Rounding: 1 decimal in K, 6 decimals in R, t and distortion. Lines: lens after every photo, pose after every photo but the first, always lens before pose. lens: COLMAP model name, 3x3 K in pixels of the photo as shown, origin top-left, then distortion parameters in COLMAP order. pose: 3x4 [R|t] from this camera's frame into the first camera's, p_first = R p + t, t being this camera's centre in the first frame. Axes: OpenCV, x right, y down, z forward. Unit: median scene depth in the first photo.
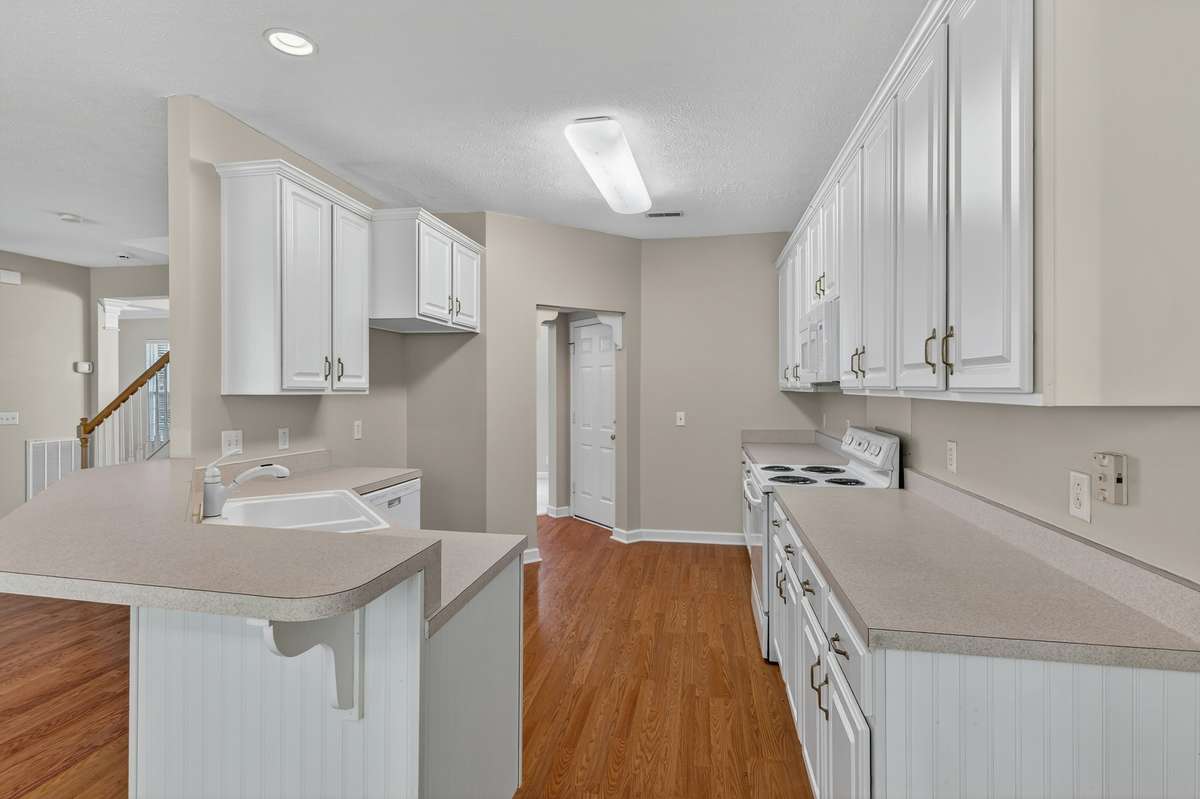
lens RADIAL K [[579.0, 0, 597.1], [0, 579.0, 387.0], [0, 0, 1]] dist [-0.000102, 0.001021]
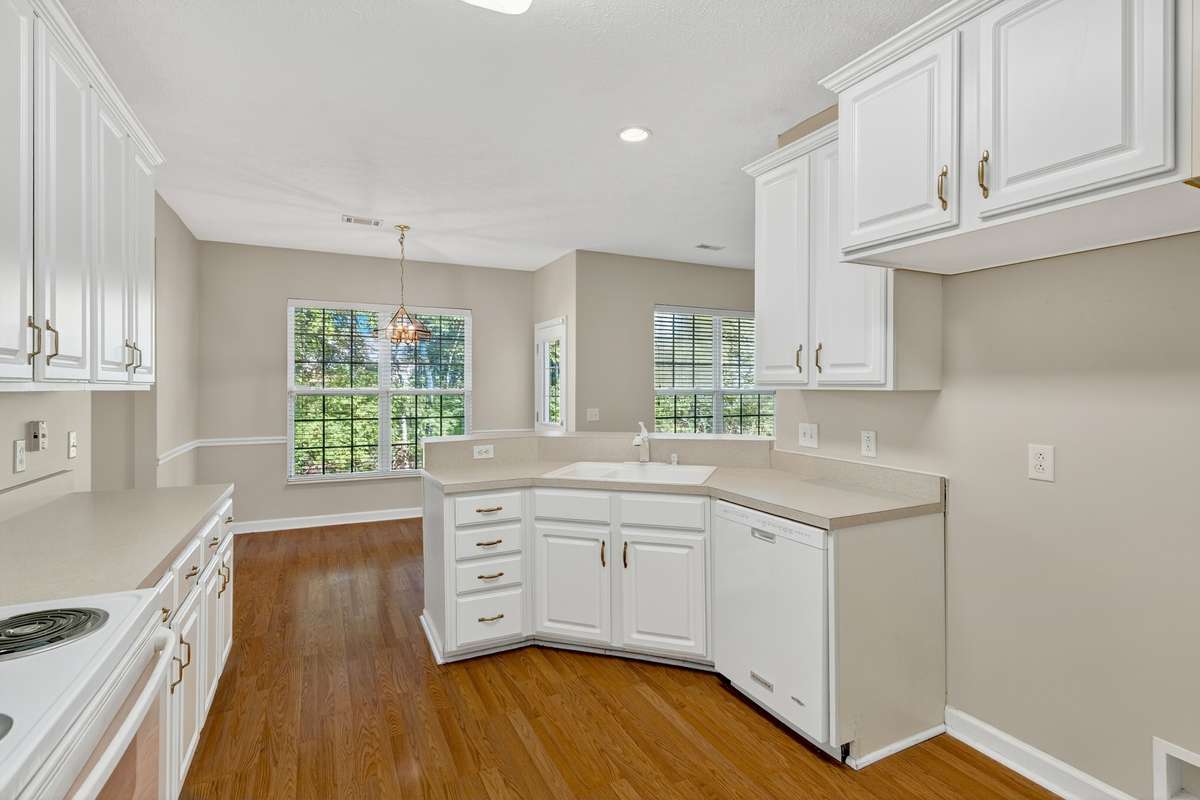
lens RADIAL K [[579.0, 0, 599.9], [0, 579.0, 390.9], [0, 0, 1]] dist [-0.000102, 0.001021]
pose [[-0.805205, 0.002213, -0.592992, 0.277497], [-0.001958, 0.999978, 0.006390, 0.010717], [0.592993, 0.006306, -0.805183, 1.585954]]
